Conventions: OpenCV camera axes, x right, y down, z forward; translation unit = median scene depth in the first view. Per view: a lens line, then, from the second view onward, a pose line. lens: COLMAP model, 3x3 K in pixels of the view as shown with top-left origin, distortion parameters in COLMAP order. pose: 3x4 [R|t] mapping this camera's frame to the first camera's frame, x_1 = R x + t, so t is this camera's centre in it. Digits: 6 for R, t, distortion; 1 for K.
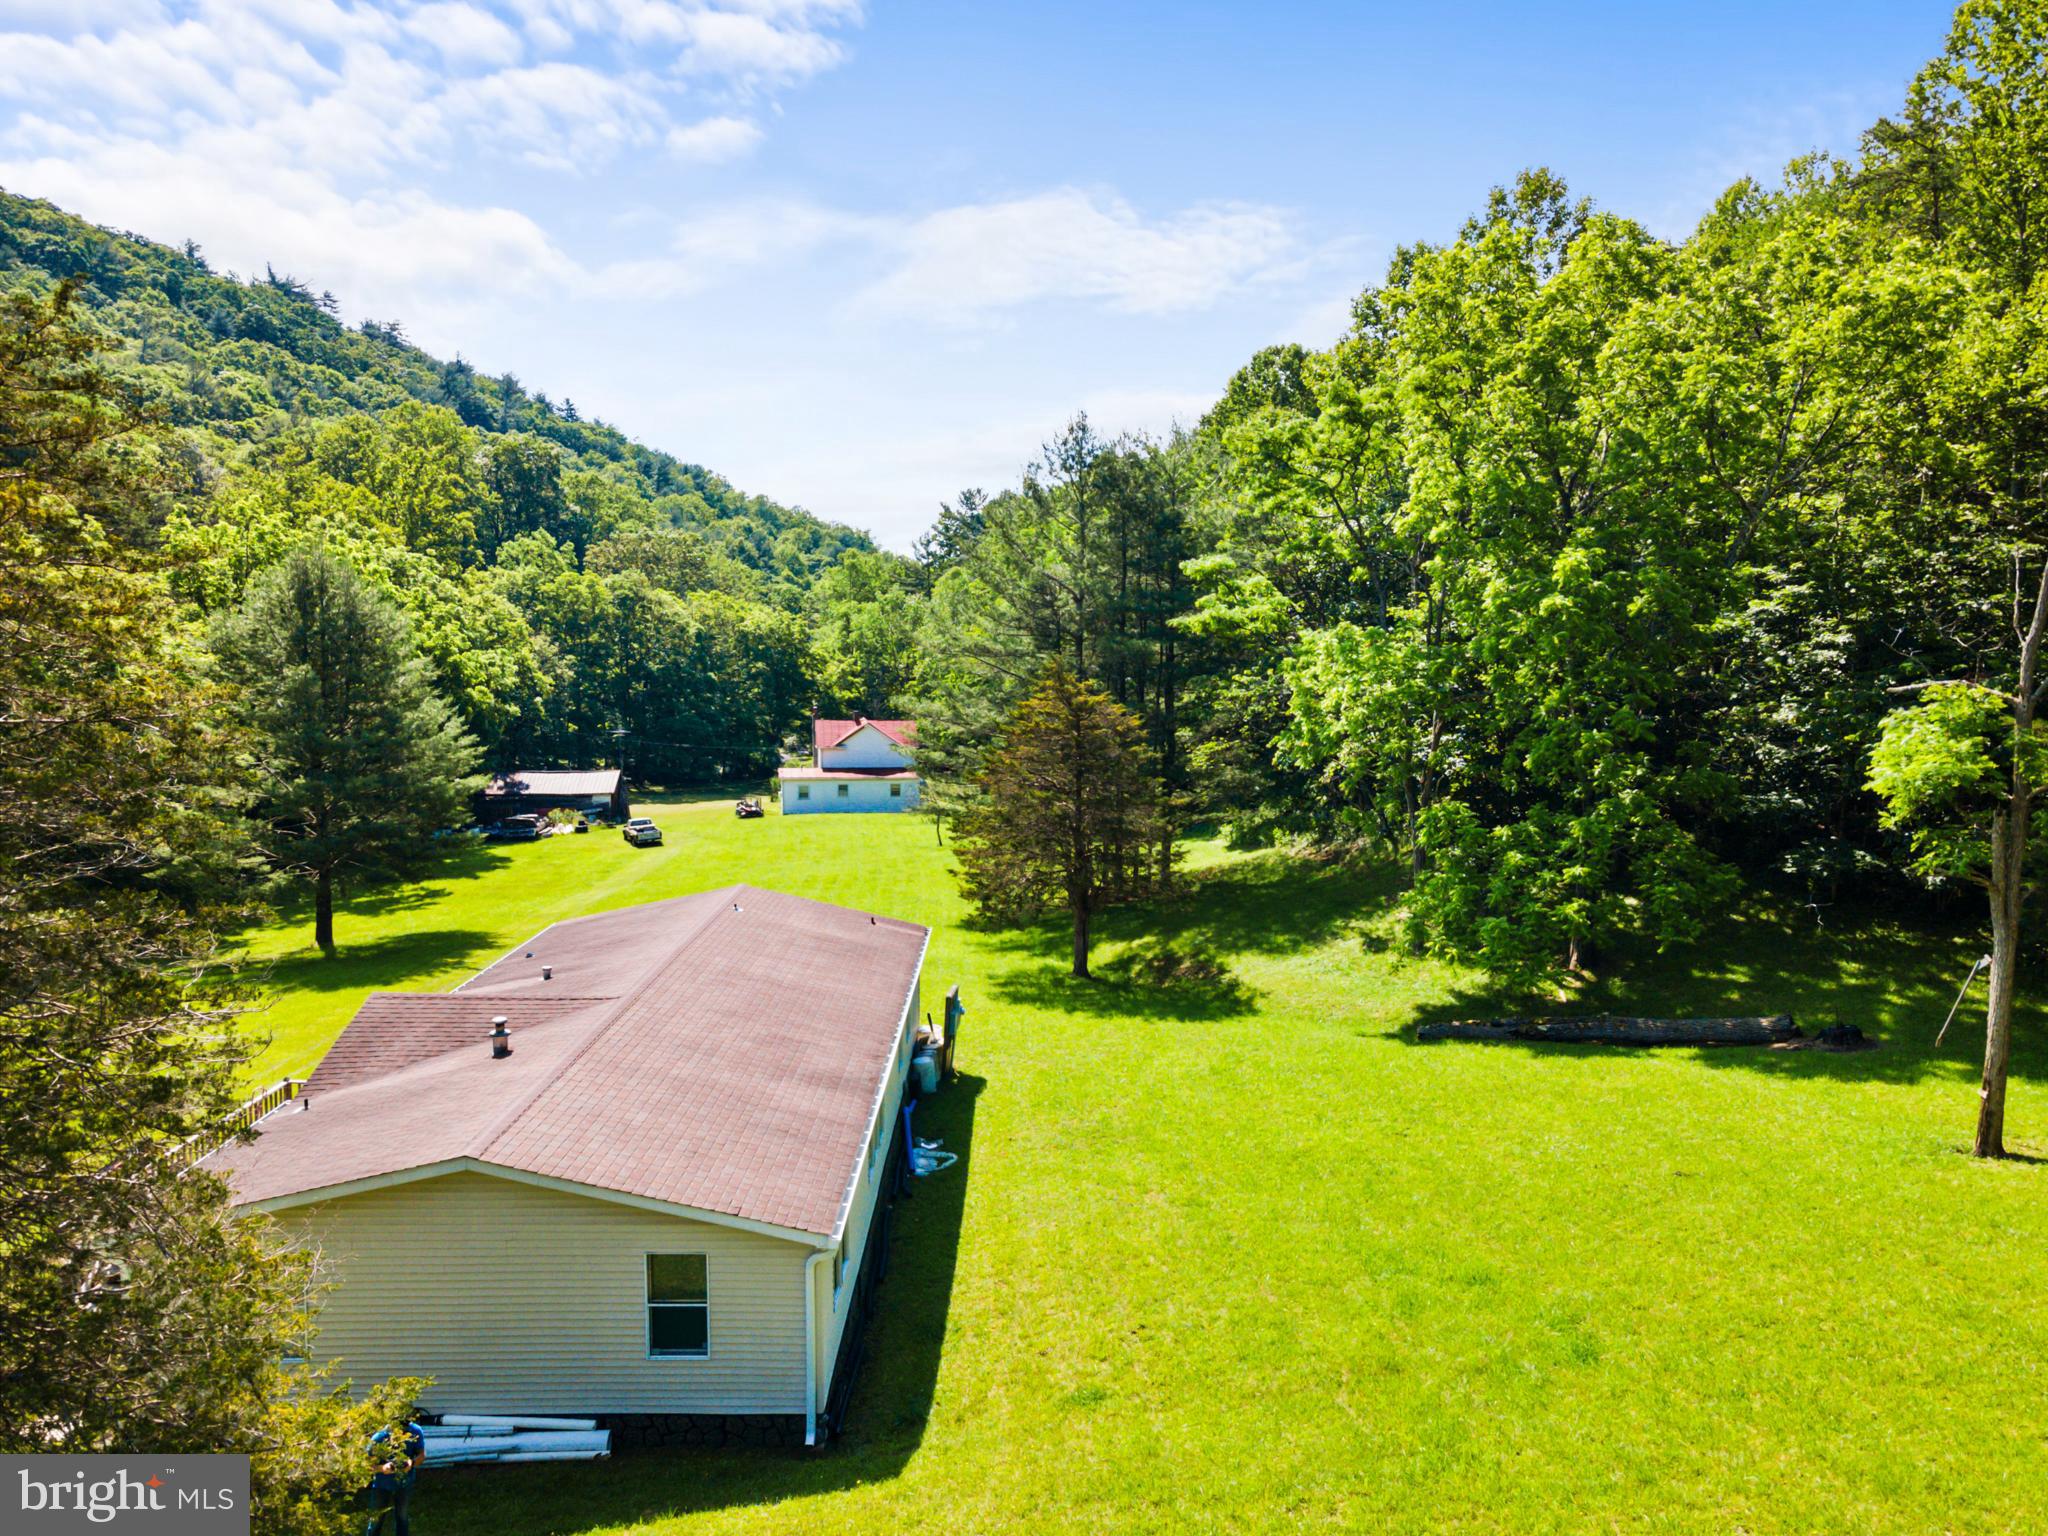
lens RADIAL K [[1535.2, 0, 1024.0], [0, 1535.2, 768.0], [0, 0, 1]] dist [0.055534, -0.048950]
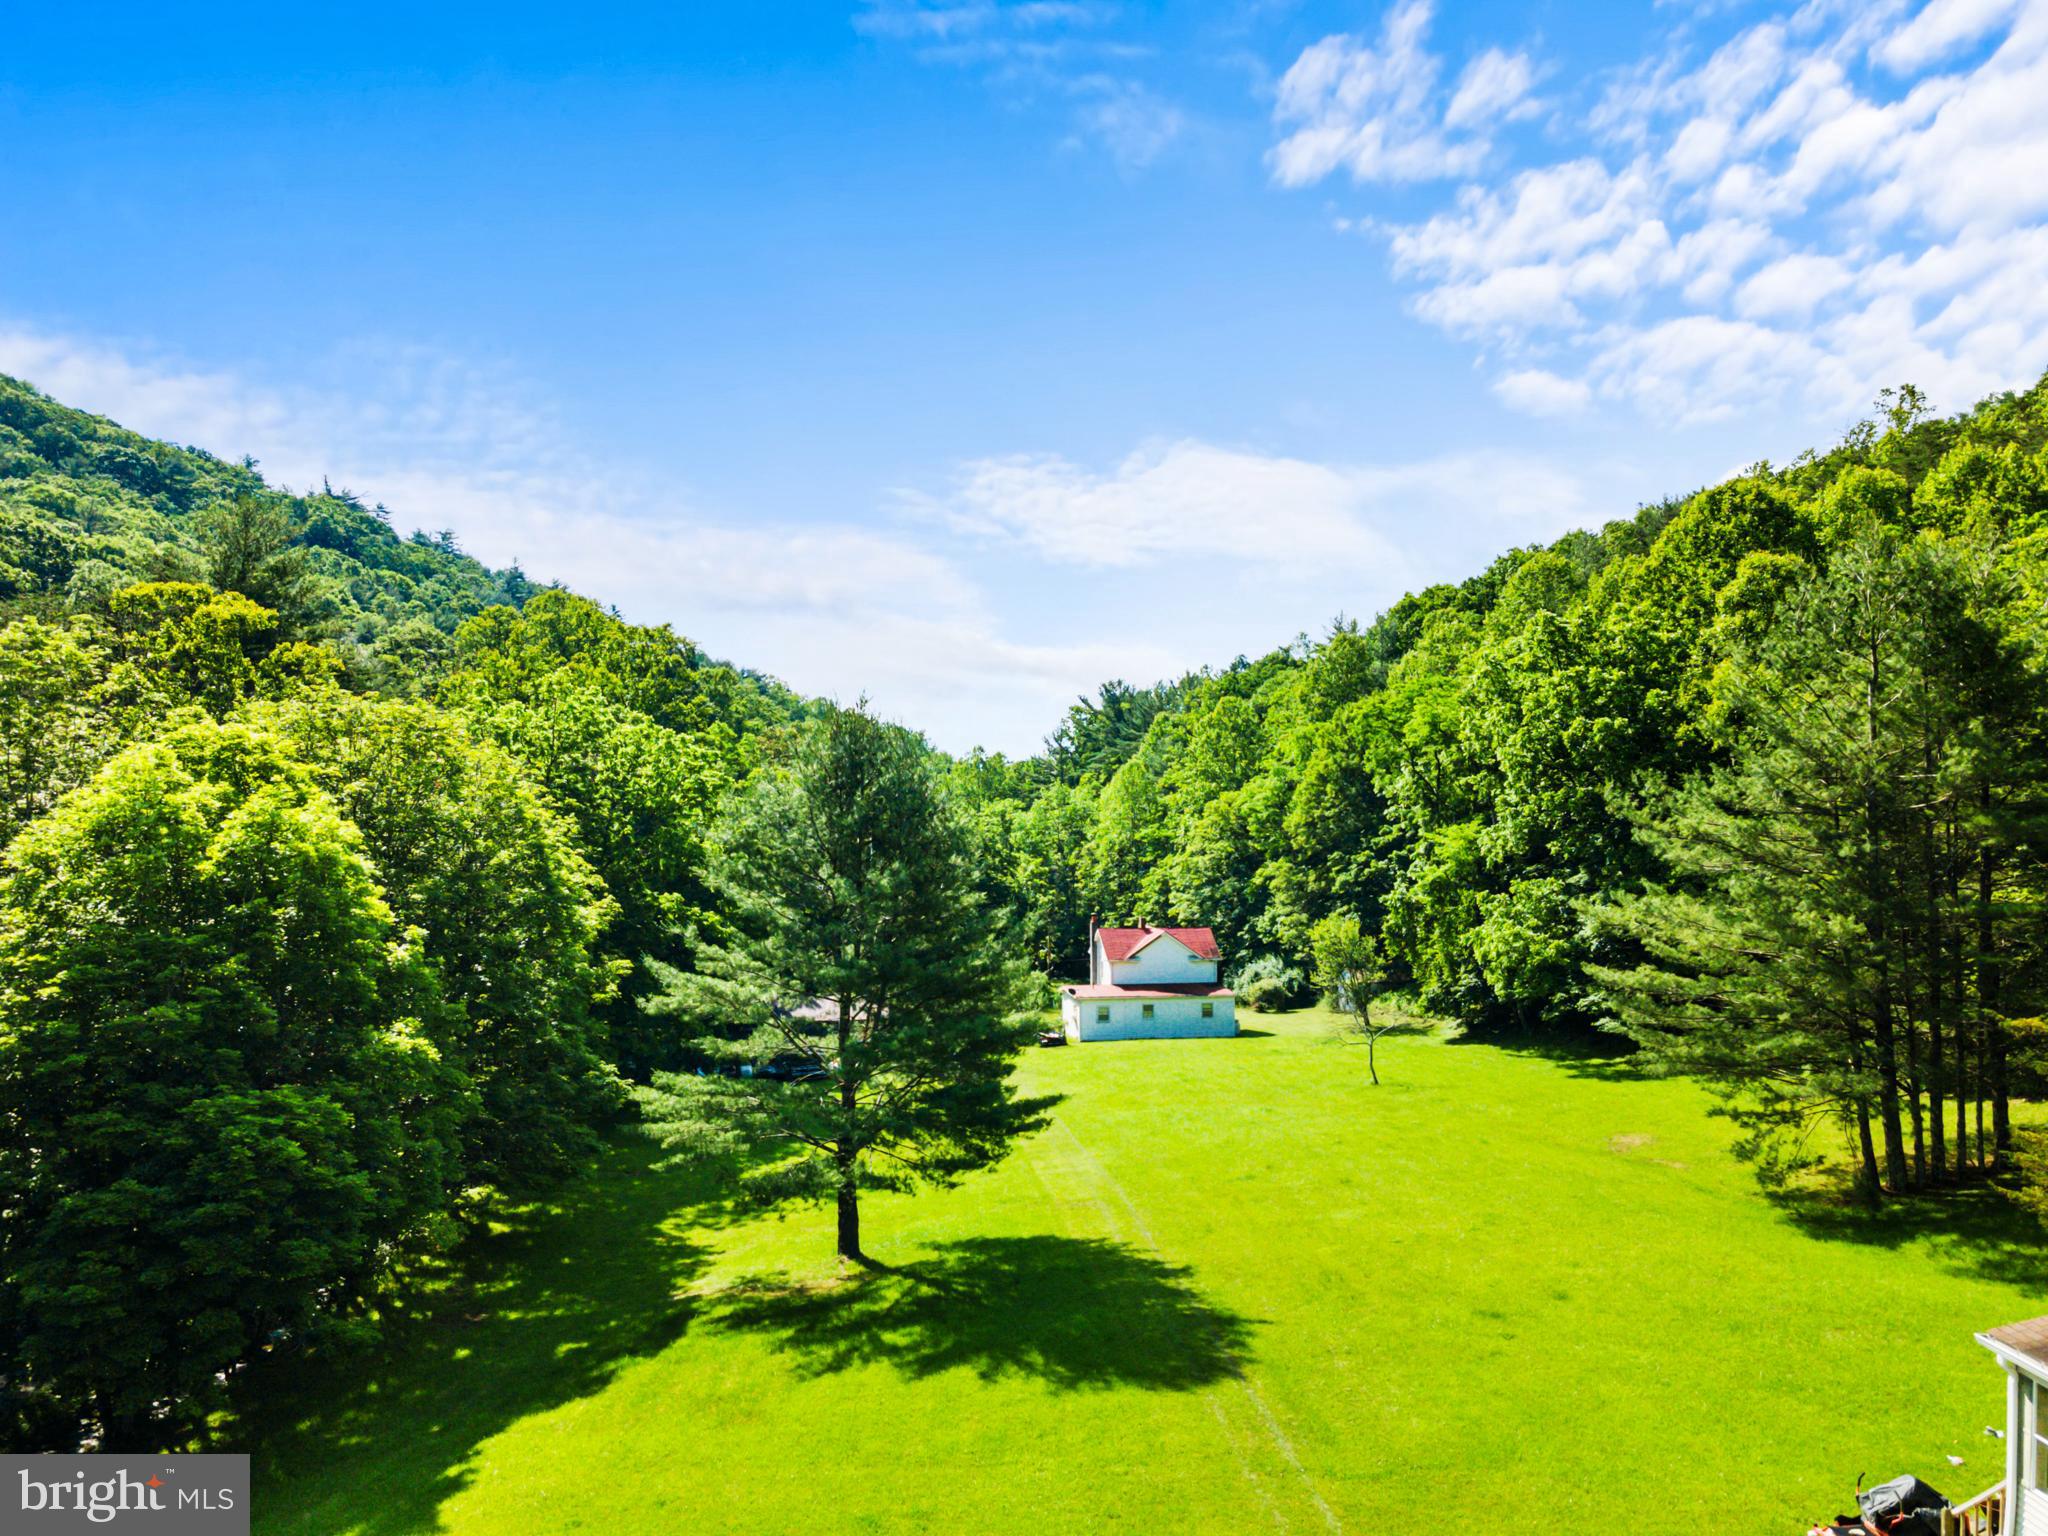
lens RADIAL K [[1535.2, 0, 1024.0], [0, 1535.2, 768.0], [0, 0, 1]] dist [0.055534, -0.048950]
pose [[0.999934, -0.010138, 0.005337, -0.145361], [0.010749, 0.991336, -0.130912, -0.006430], [-0.003964, 0.130961, 0.991380, 0.105893]]
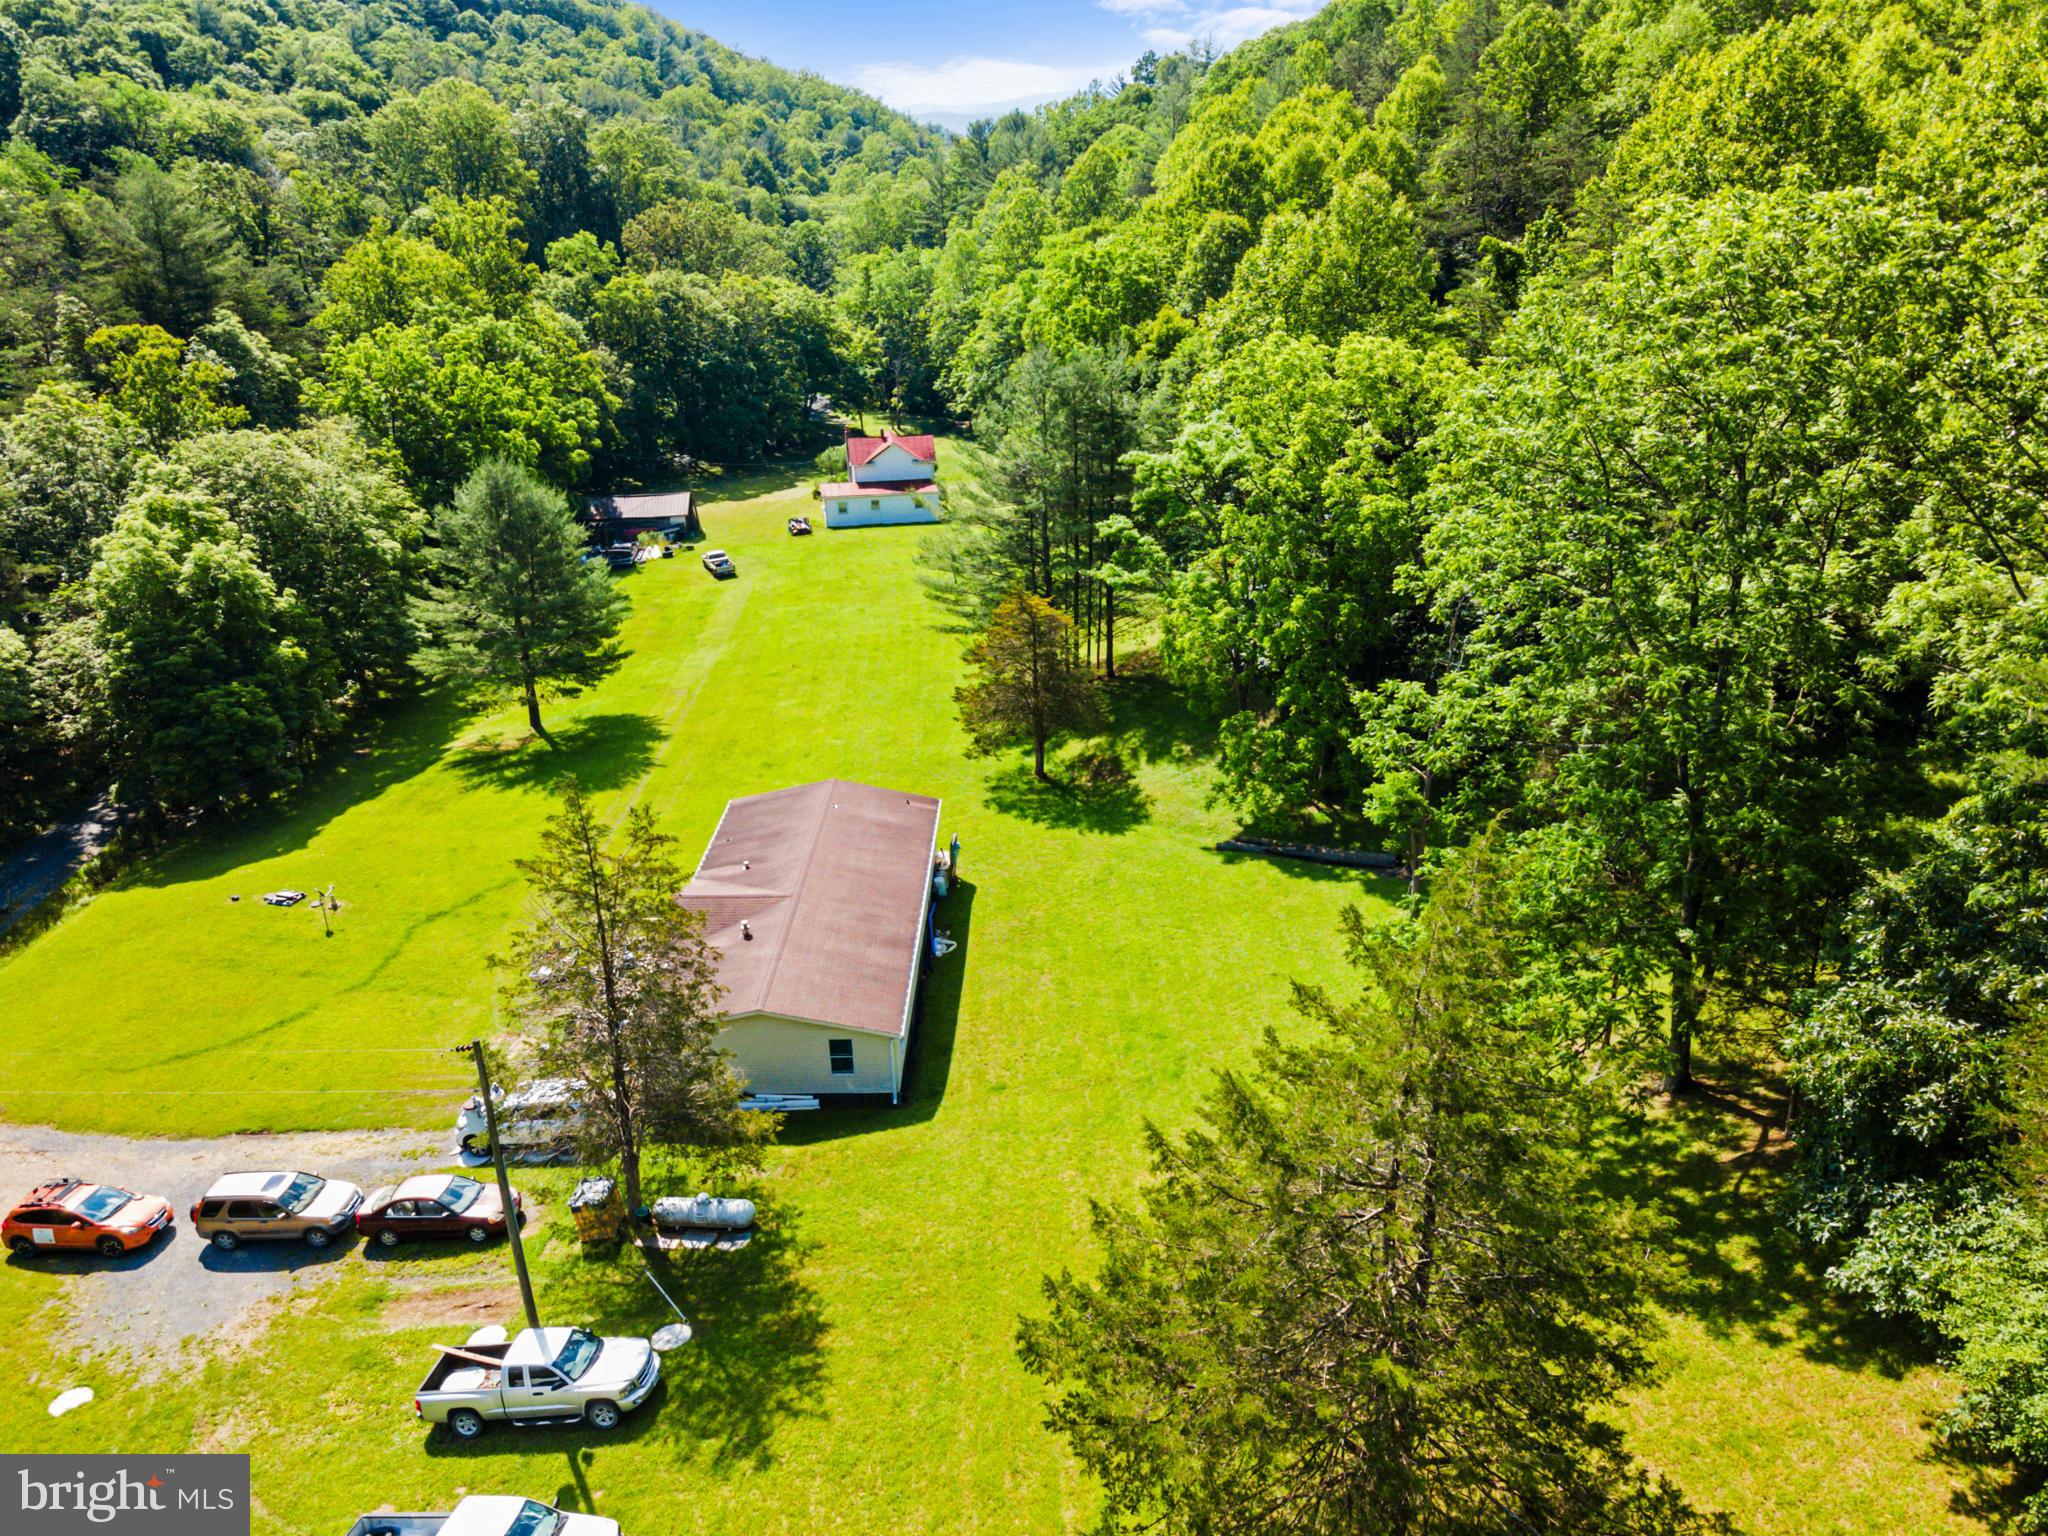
lens RADIAL K [[1538.7, 0, 1024.0], [0, 1538.7, 768.0], [0, 0, 1]] dist [0.063016, 0.004261]
pose [[0.999593, -0.015496, -0.023945, 0.018449], [0.021785, 0.956687, 0.290304, -0.104449], [0.018410, -0.290707, 0.956635, -0.161782]]
